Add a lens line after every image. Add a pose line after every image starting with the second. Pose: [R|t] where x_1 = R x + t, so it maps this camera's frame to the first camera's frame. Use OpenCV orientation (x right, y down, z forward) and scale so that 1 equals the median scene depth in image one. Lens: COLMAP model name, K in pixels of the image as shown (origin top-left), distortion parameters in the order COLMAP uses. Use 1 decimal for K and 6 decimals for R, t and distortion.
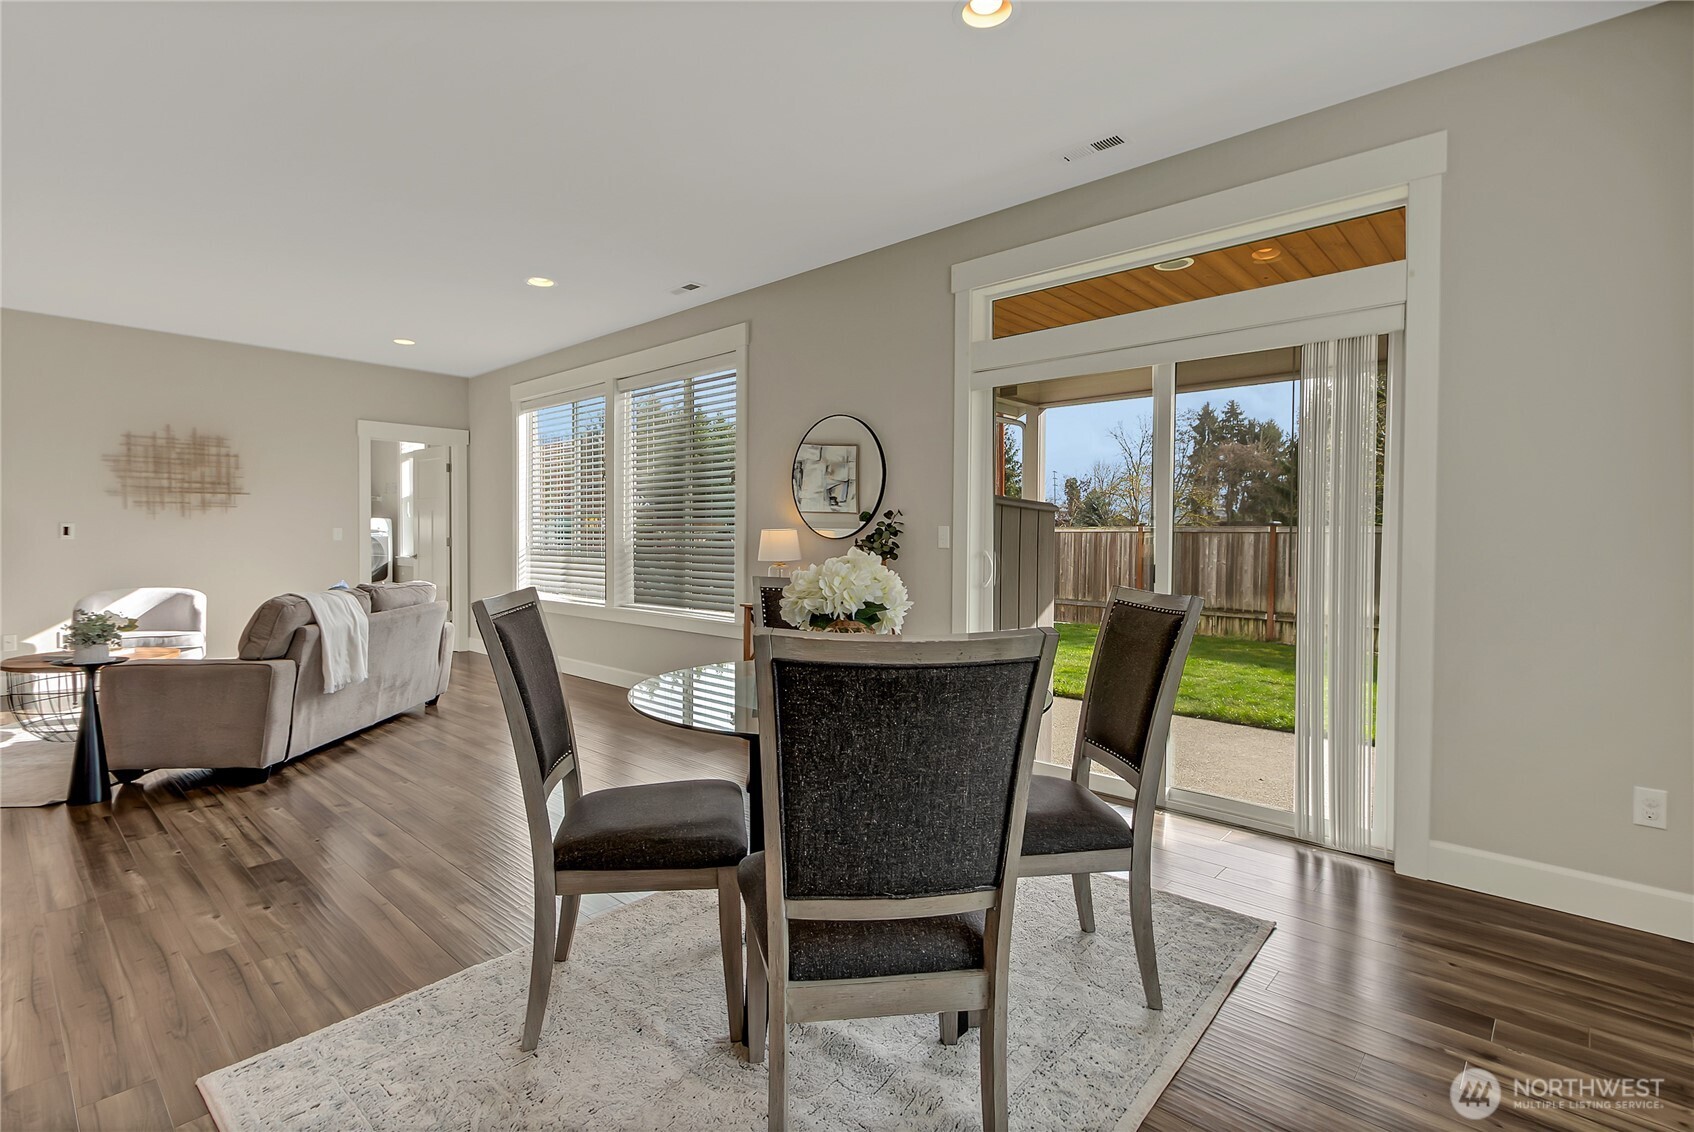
lens RADIAL K [[803.8, 0, 843.4], [0, 803.8, 552.4], [0, 0, 1]] dist [0.000483, -0.000892]
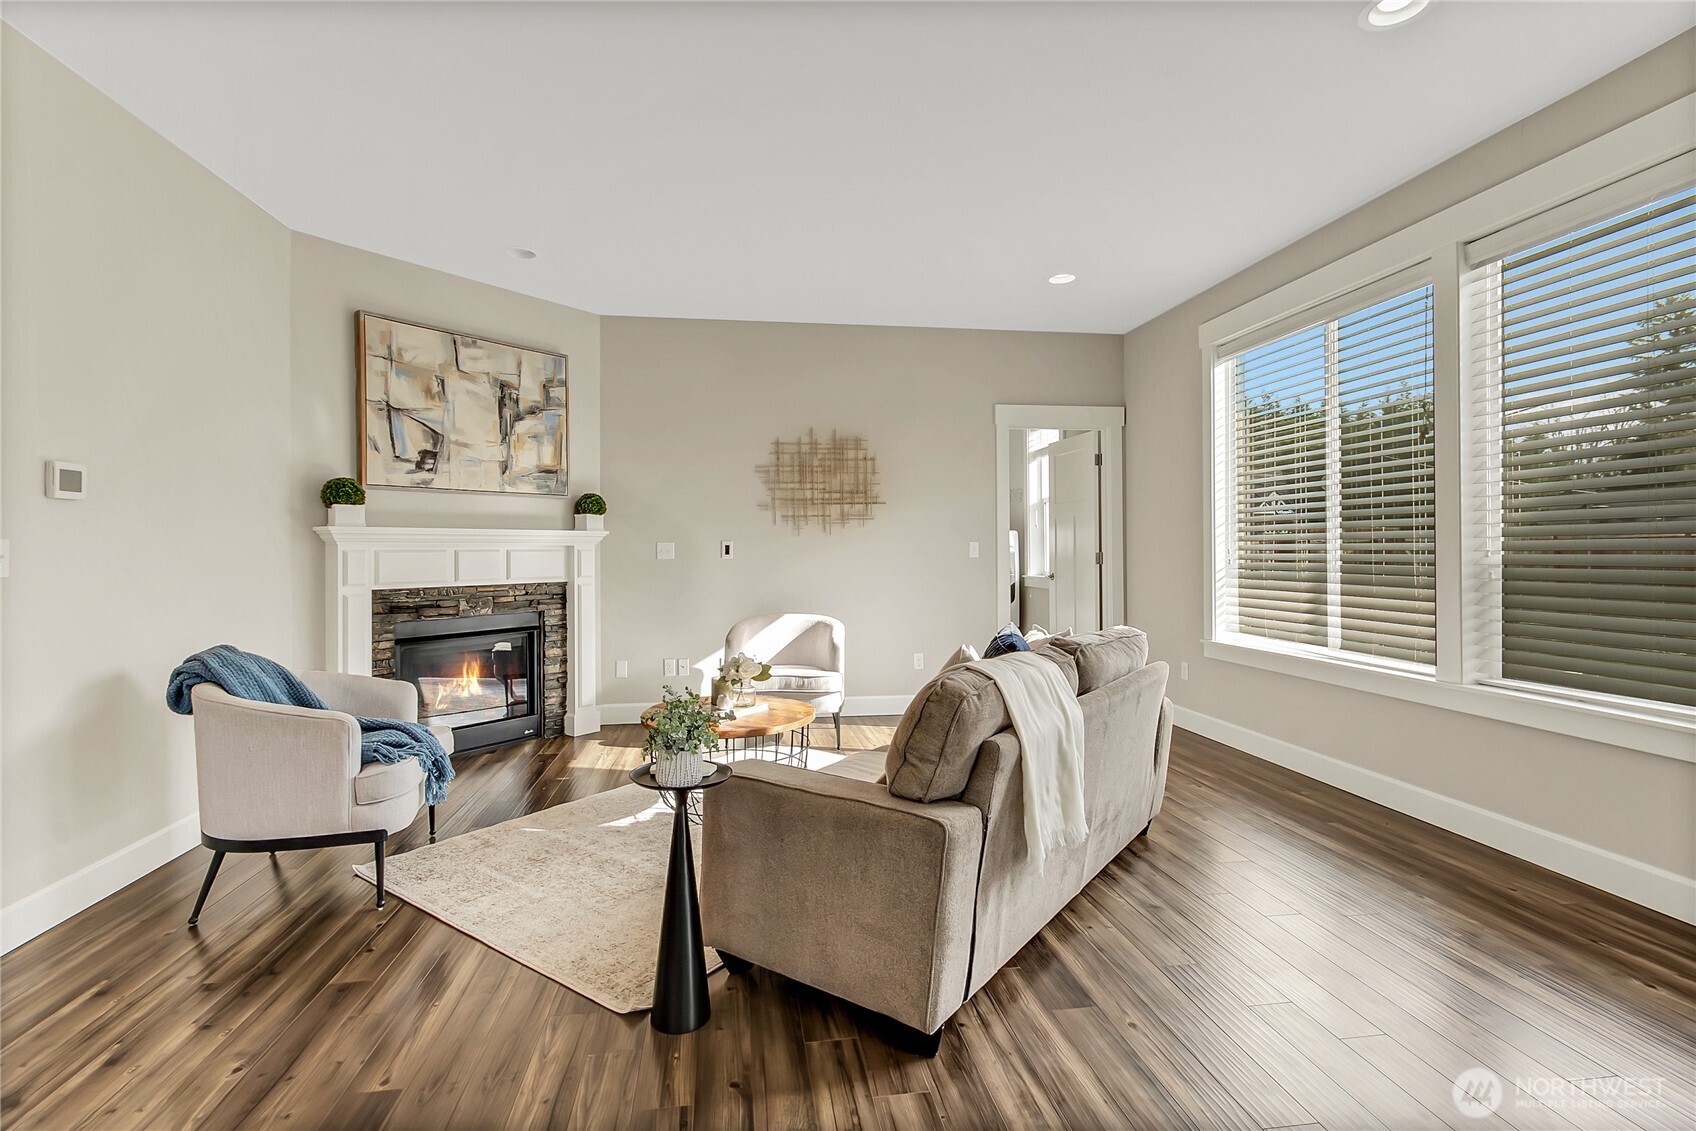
lens RADIAL K [[804.7, 0, 848.3], [0, 804.7, 558.6], [0, 0, 1]] dist [0.000483, -0.000892]
pose [[0.783772, -0.005017, -0.621028, -0.268977], [0.000200, 0.999969, -0.007825, -0.008983], [0.621048, 0.006008, 0.783749, 0.344552]]
